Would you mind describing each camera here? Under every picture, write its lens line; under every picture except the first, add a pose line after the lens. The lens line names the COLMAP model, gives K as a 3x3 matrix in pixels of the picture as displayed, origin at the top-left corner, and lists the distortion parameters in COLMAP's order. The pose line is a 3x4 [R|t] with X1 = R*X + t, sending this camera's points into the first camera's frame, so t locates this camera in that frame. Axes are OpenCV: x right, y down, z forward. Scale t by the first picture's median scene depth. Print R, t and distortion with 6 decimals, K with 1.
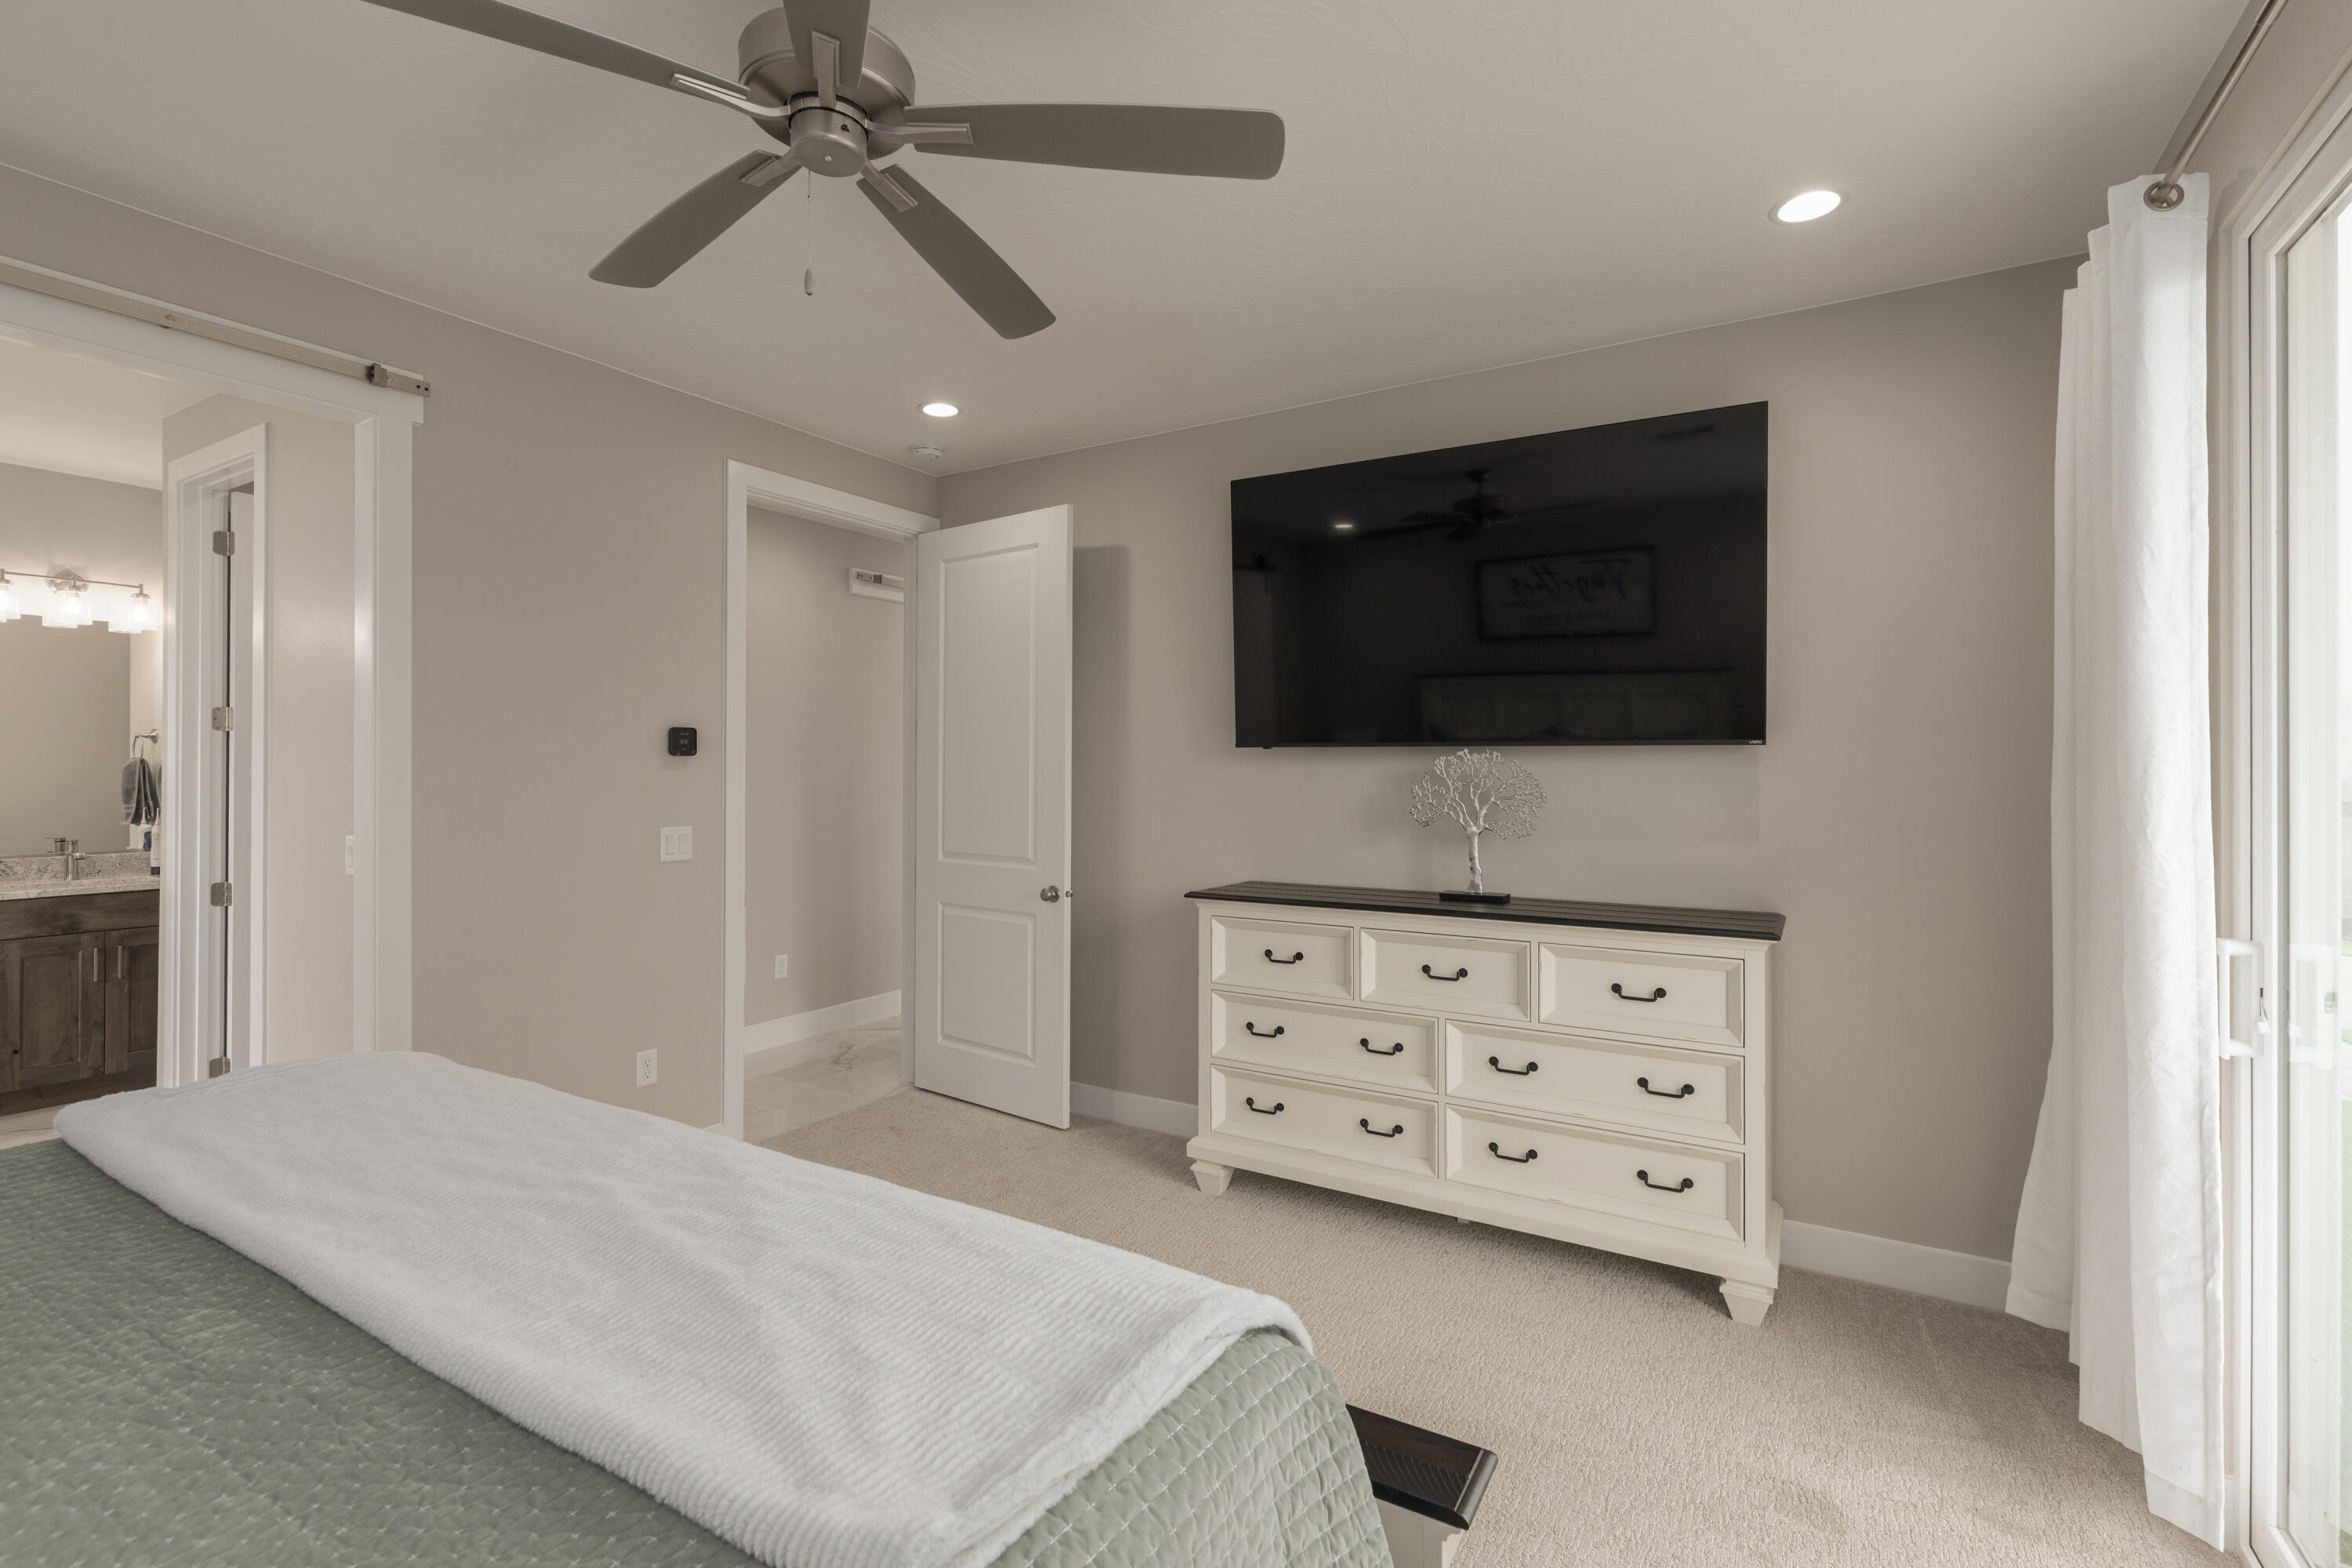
lens RADIAL K [[1054.2, 0, 1191.2], [0, 1054.2, 762.4], [0, 0, 1]] dist [-0.001399, 0.000076]
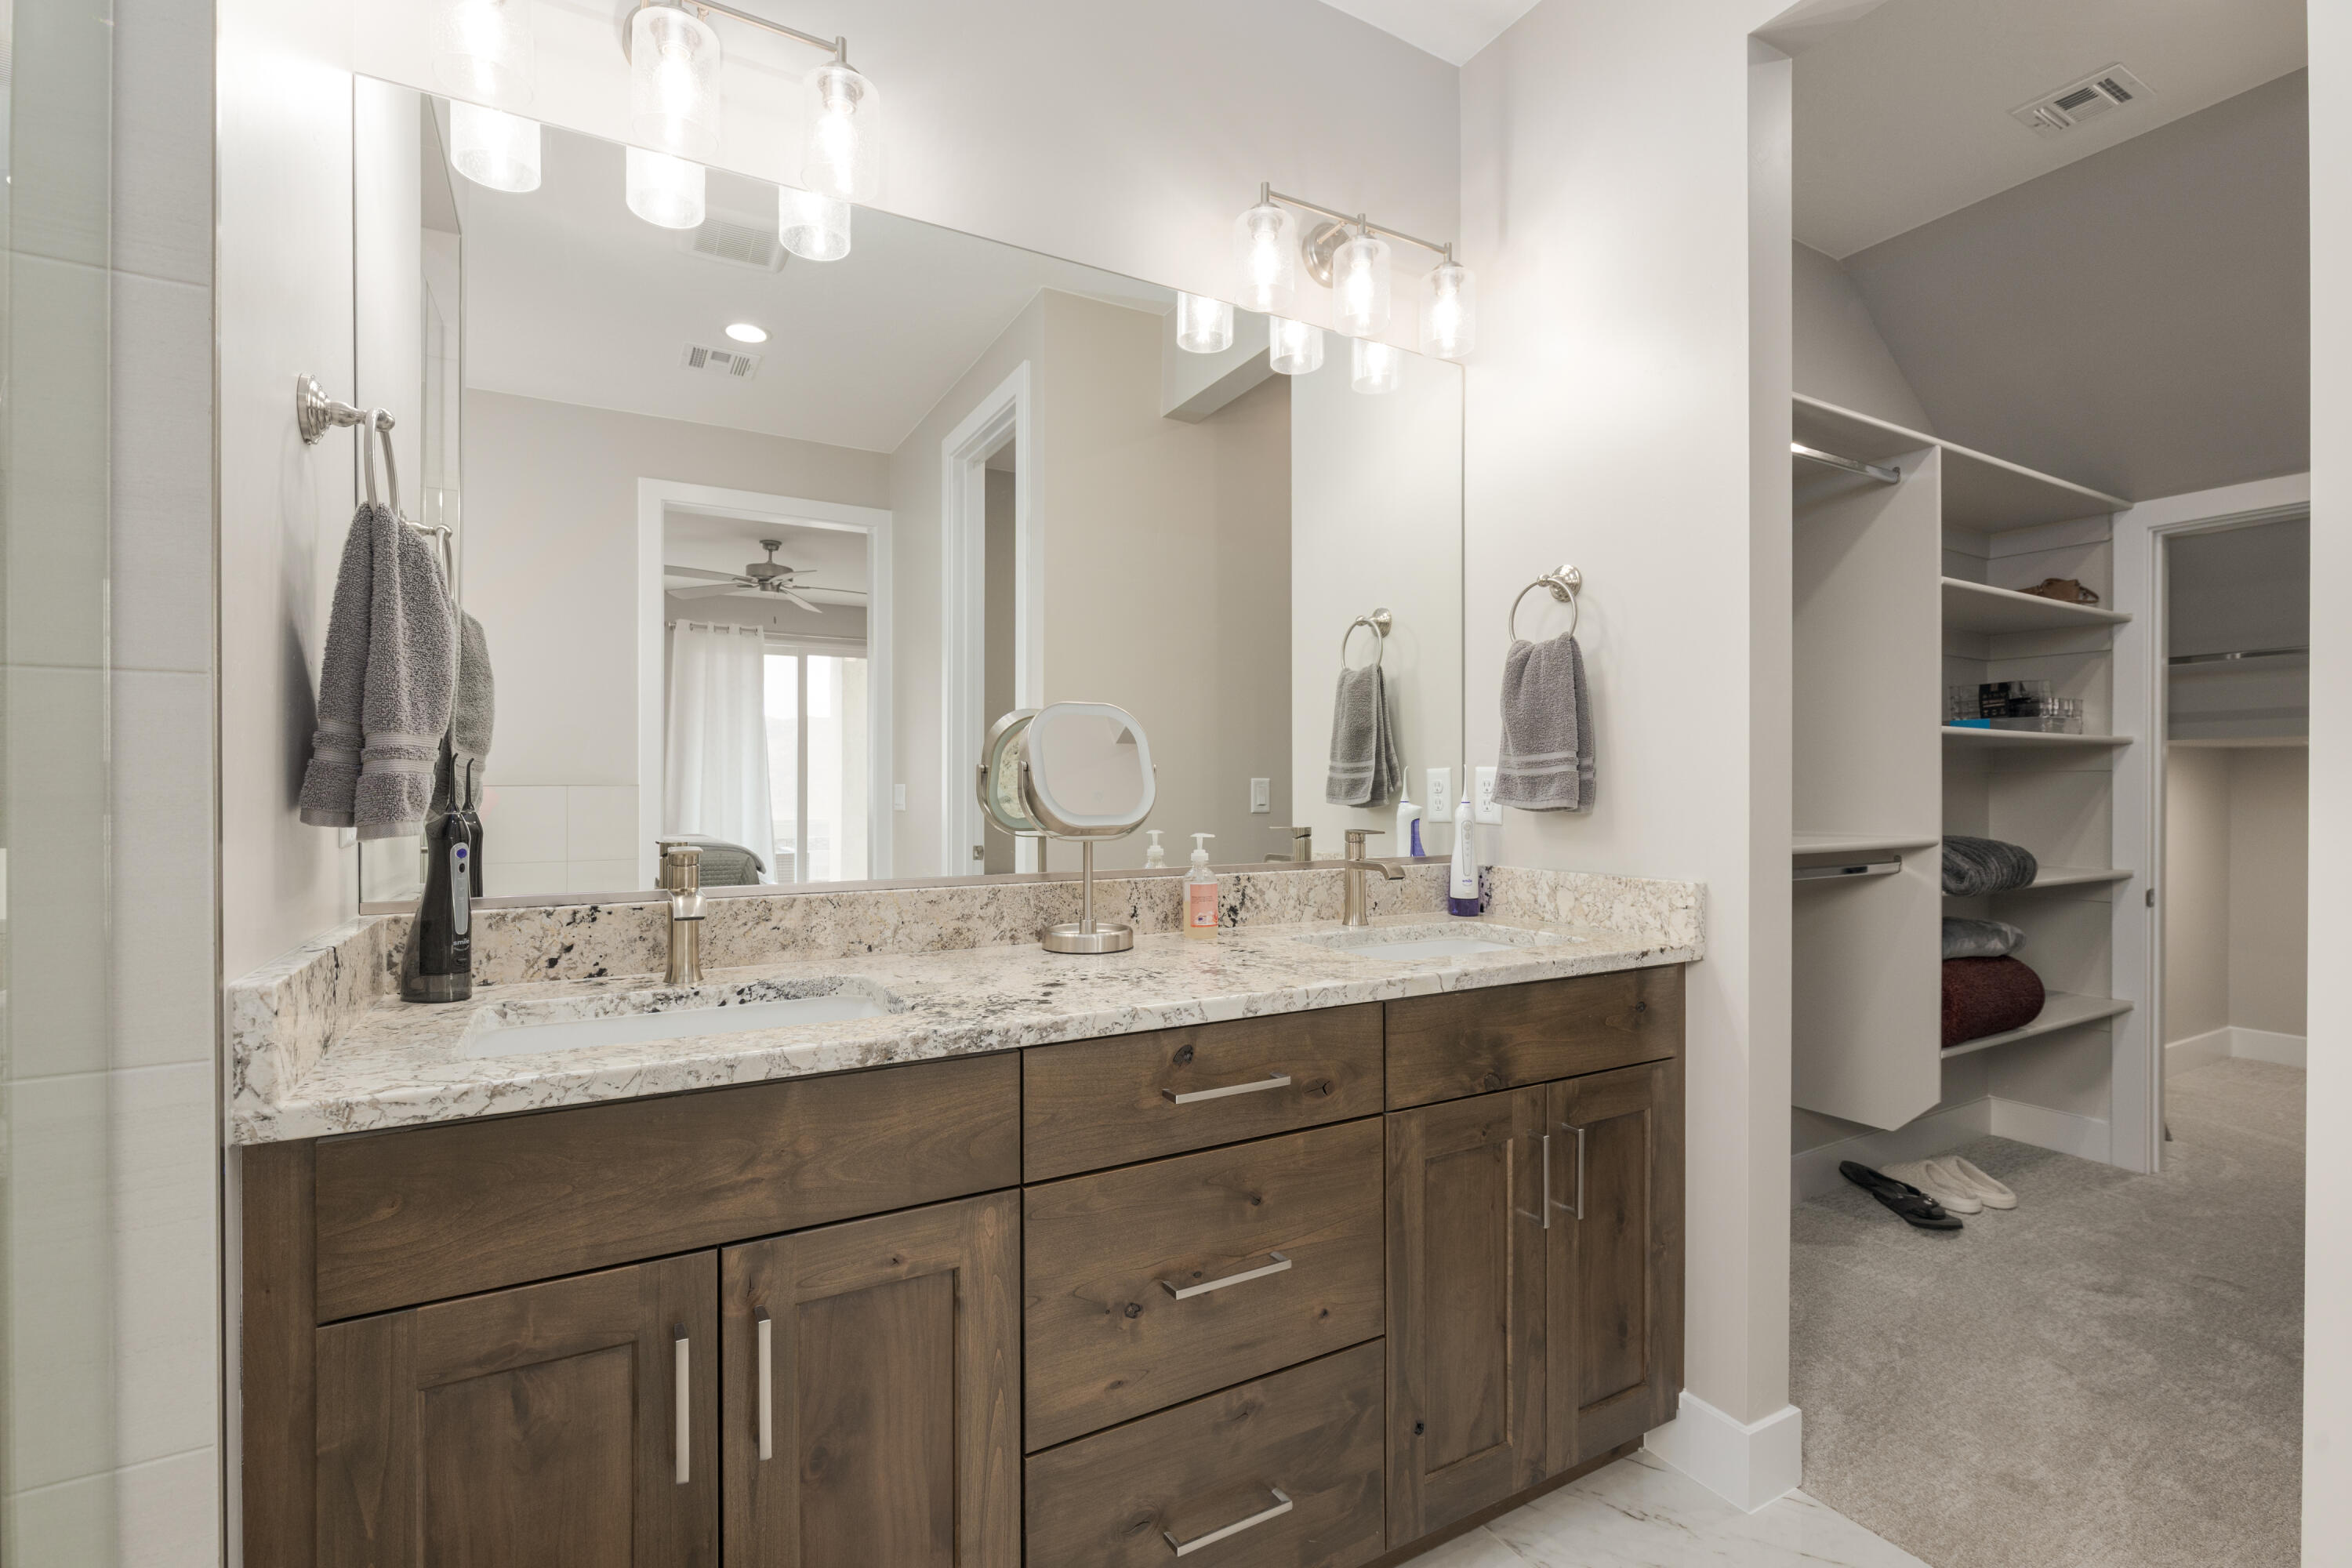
lens RADIAL K [[1054.2, 0, 1173.2], [0, 1054.2, 792.7], [0, 0, 1]] dist [-0.001399, 0.000076]
pose [[0.860810, -0.002779, -0.508919, -0.968593], [0.005458, 0.999978, 0.003772, 0.059240], [0.508897, -0.006025, 0.860806, 0.632385]]
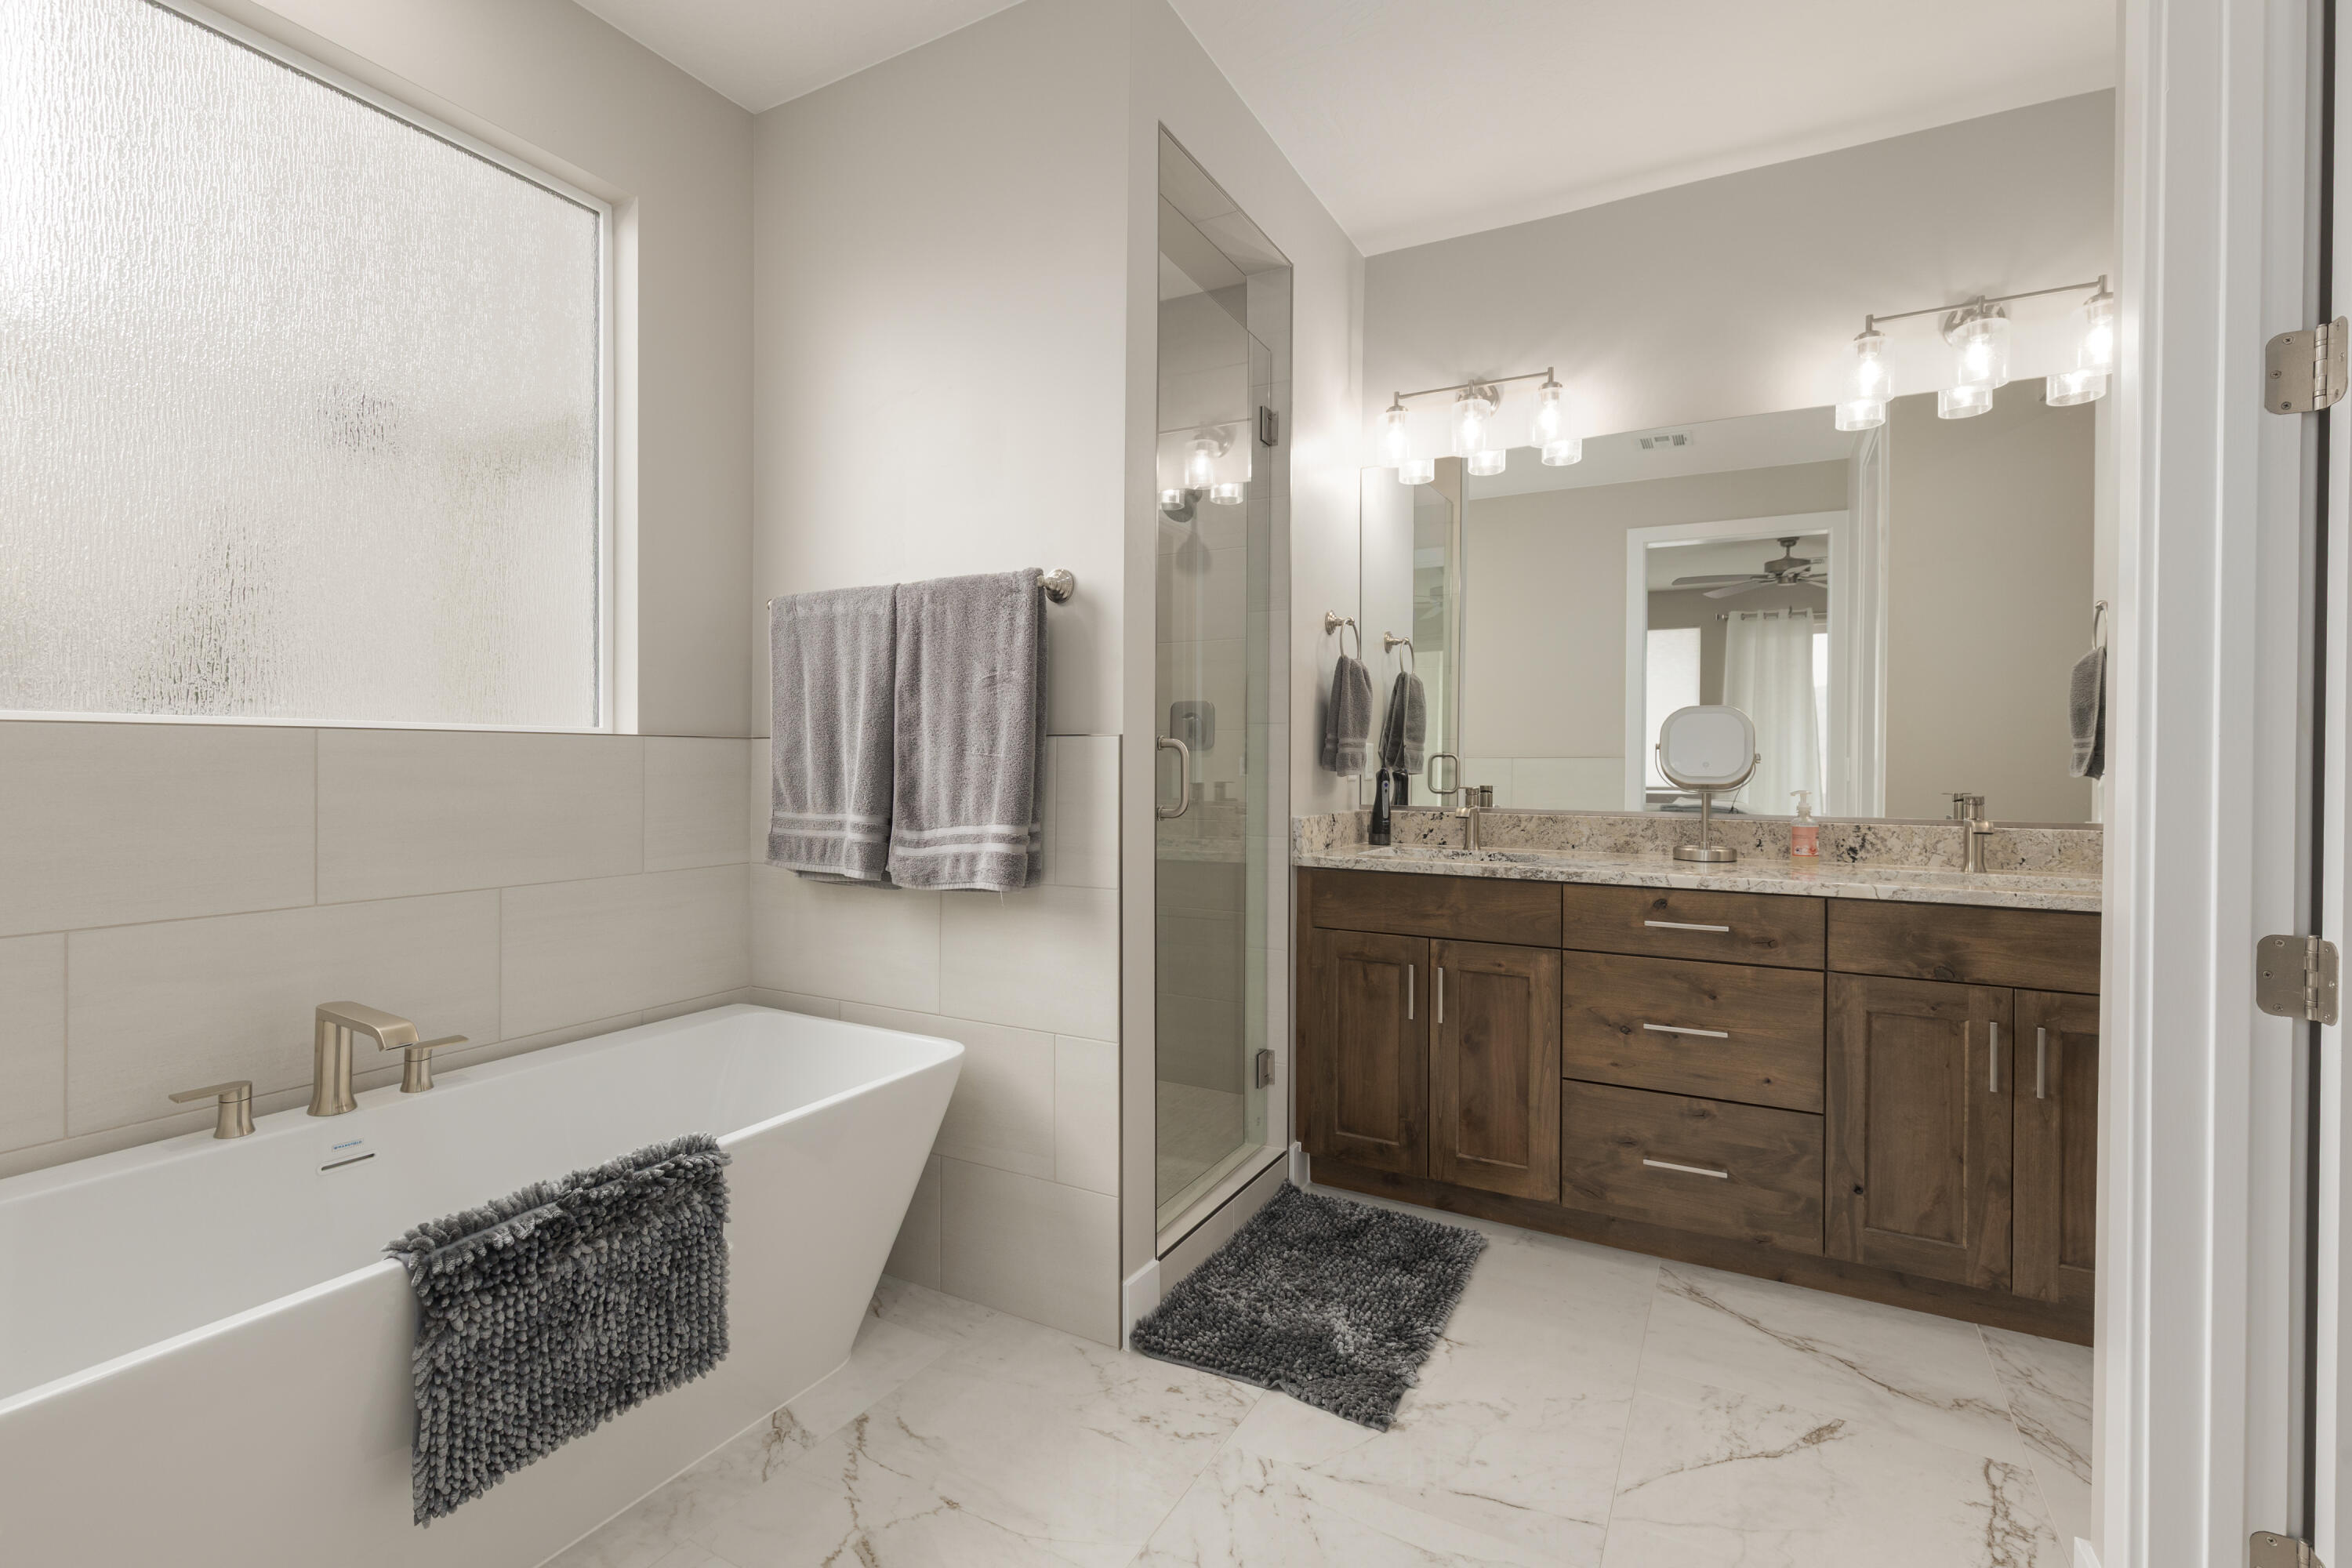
lens RADIAL K [[1054.2, 0, 1174.4], [0, 1054.2, 766.6], [0, 0, 1]] dist [-0.001399, 0.000076]
pose [[0.029610, 0.003781, -0.999554, -0.581073], [-0.003756, 0.999986, 0.003671, 0.061684], [0.999554, 0.003646, 0.029624, 0.619359]]
